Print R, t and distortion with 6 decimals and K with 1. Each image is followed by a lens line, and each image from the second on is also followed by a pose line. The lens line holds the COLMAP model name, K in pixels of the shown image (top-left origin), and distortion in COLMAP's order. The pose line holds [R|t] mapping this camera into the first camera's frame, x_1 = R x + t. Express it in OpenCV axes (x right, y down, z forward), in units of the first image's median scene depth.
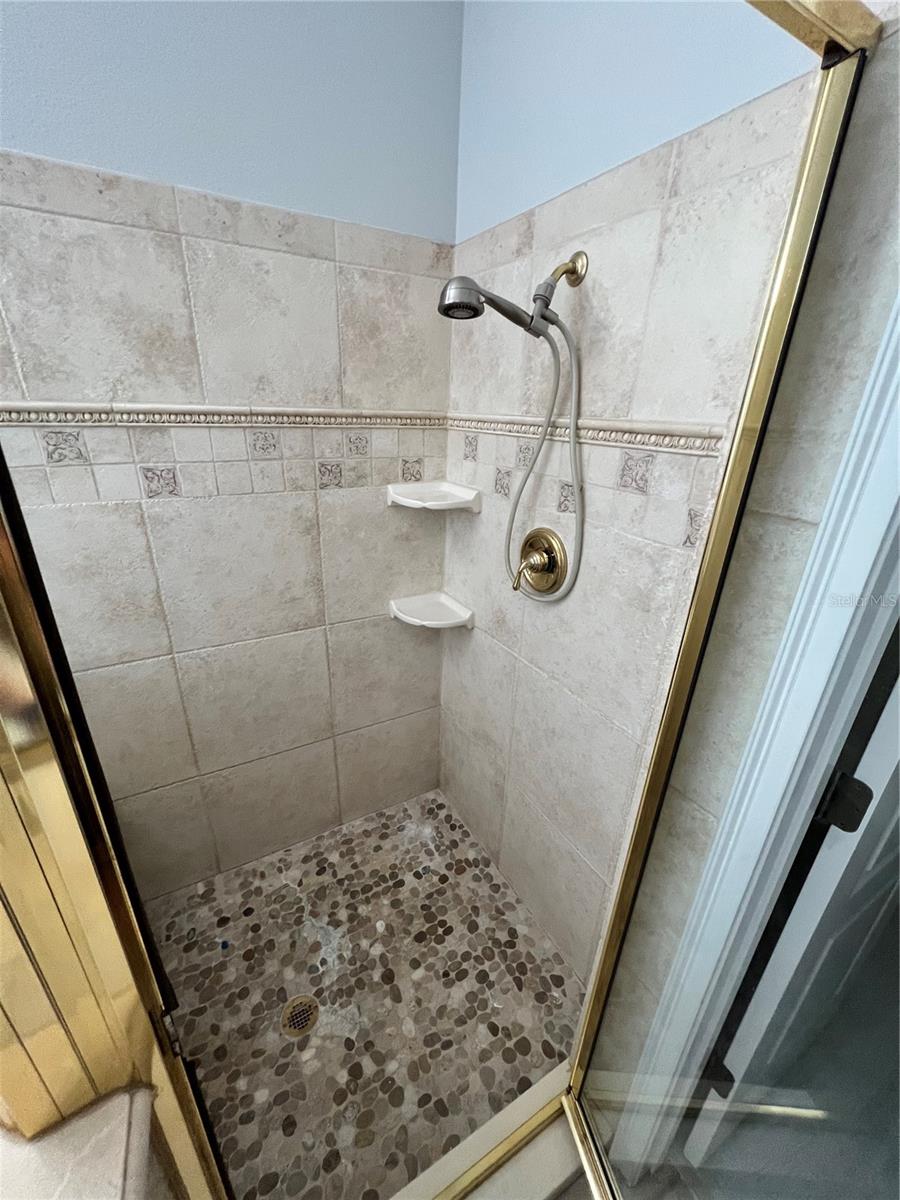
lens RADIAL K [[477.2, 0, 447.3], [0, 477.2, 602.1], [0, 0, 1]] dist [-0.001063, 0.000660]
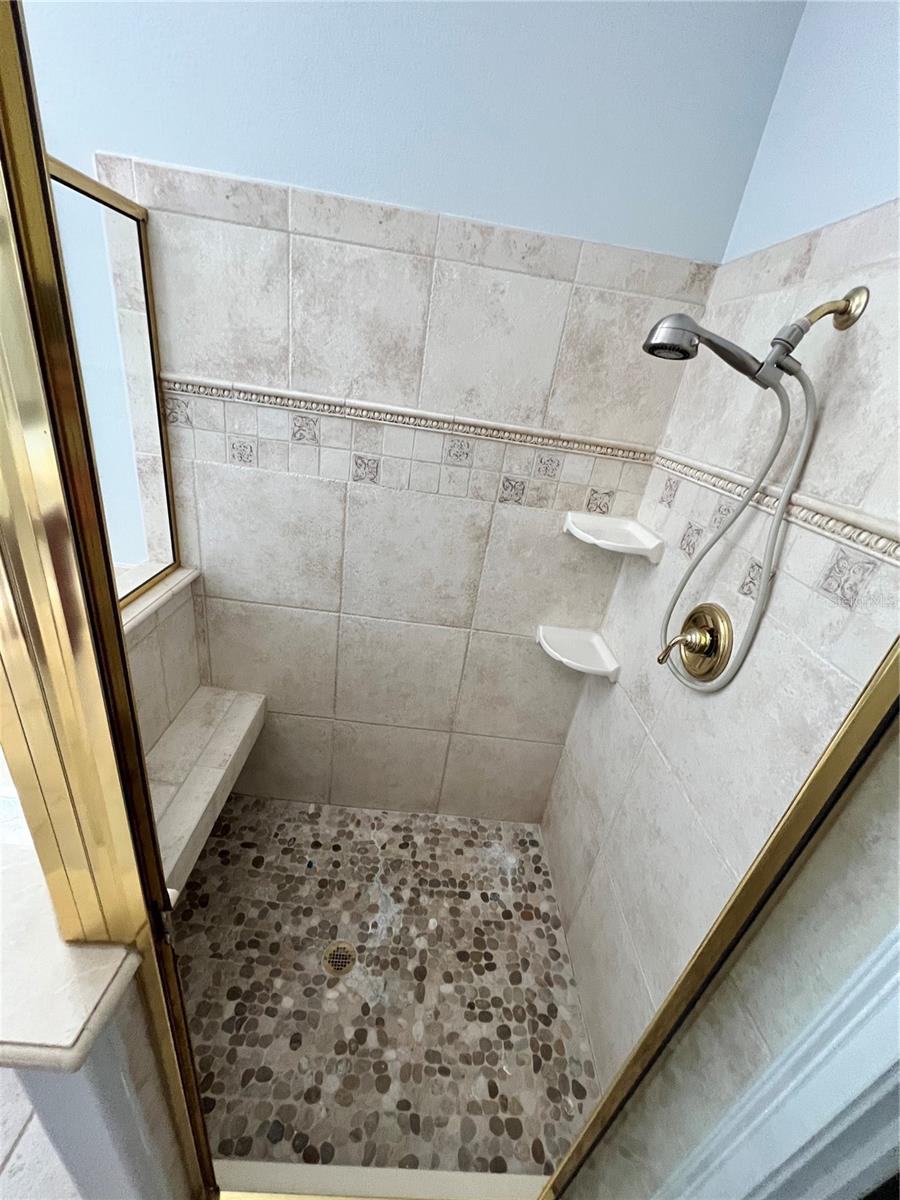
lens RADIAL K [[480.1, 0, 446.5], [0, 480.1, 602.8], [0, 0, 1]] dist [-0.002321, 0.001462]
pose [[0.871725, 0.292288, -0.393273, 0.113975], [-0.289880, 0.954714, 0.067017, -0.075098], [0.395052, 0.055582, 0.916976, 0.030464]]
